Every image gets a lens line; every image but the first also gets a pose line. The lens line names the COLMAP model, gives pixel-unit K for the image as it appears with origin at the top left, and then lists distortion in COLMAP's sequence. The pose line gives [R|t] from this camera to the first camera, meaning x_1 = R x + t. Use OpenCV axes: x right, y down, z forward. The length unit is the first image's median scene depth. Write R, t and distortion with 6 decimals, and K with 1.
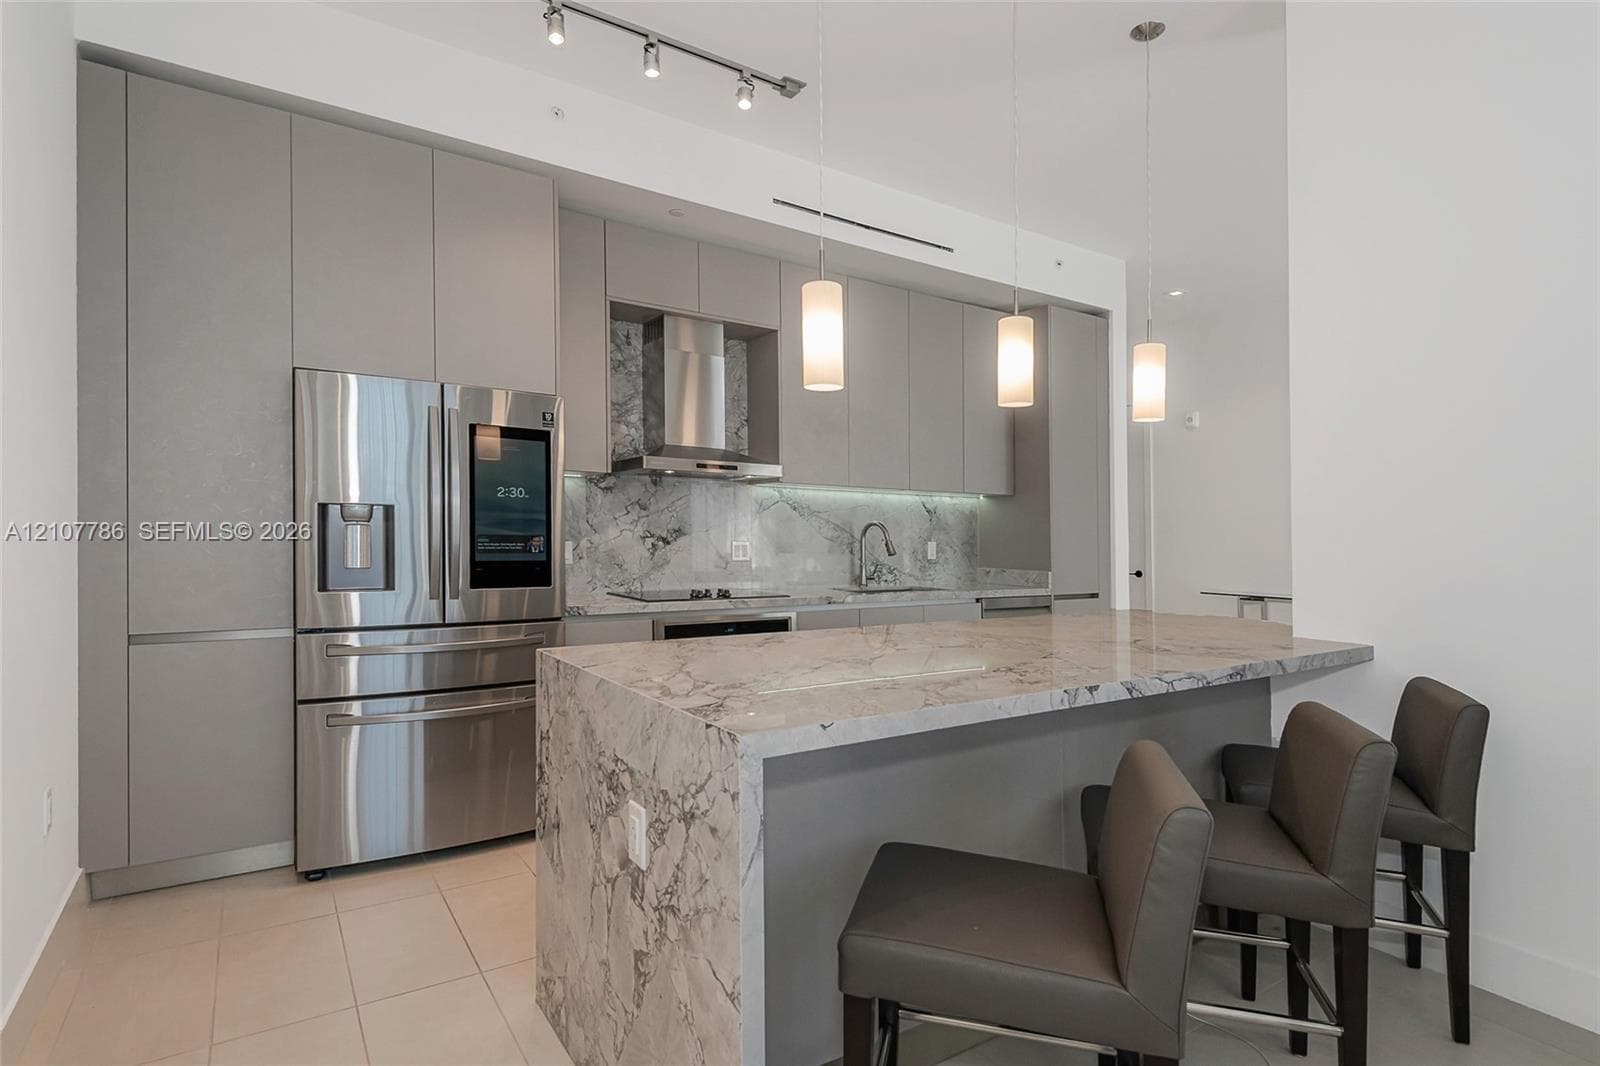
lens RADIAL K [[750.5, 0, 813.8], [0, 750.5, 514.4], [0, 0, 1]] dist [0.022755, -0.003208]
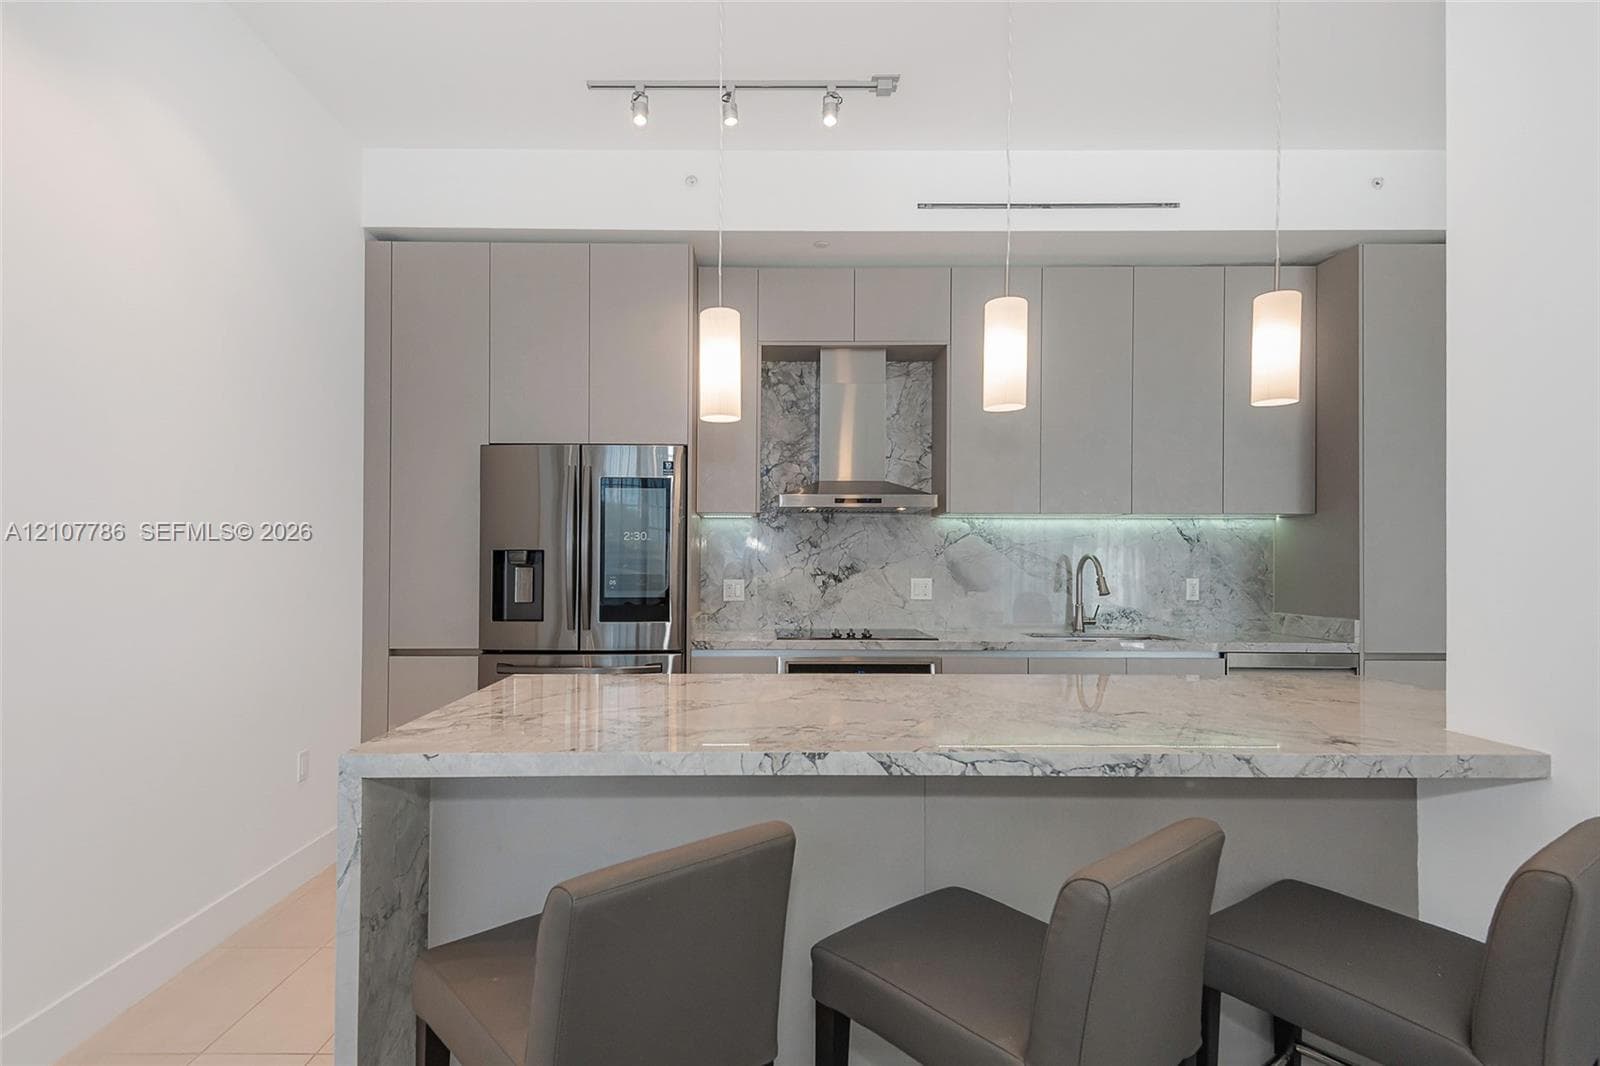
lens RADIAL K [[794.4, 0, 809.2], [0, 794.4, 546.8], [0, 0, 1]] dist [0.021716, -0.001559]
pose [[0.850512, -0.025984, -0.525314, 0.358334], [0.023527, 0.999659, -0.011355, 0.005395], [0.525429, -0.002701, 0.850833, 0.112330]]
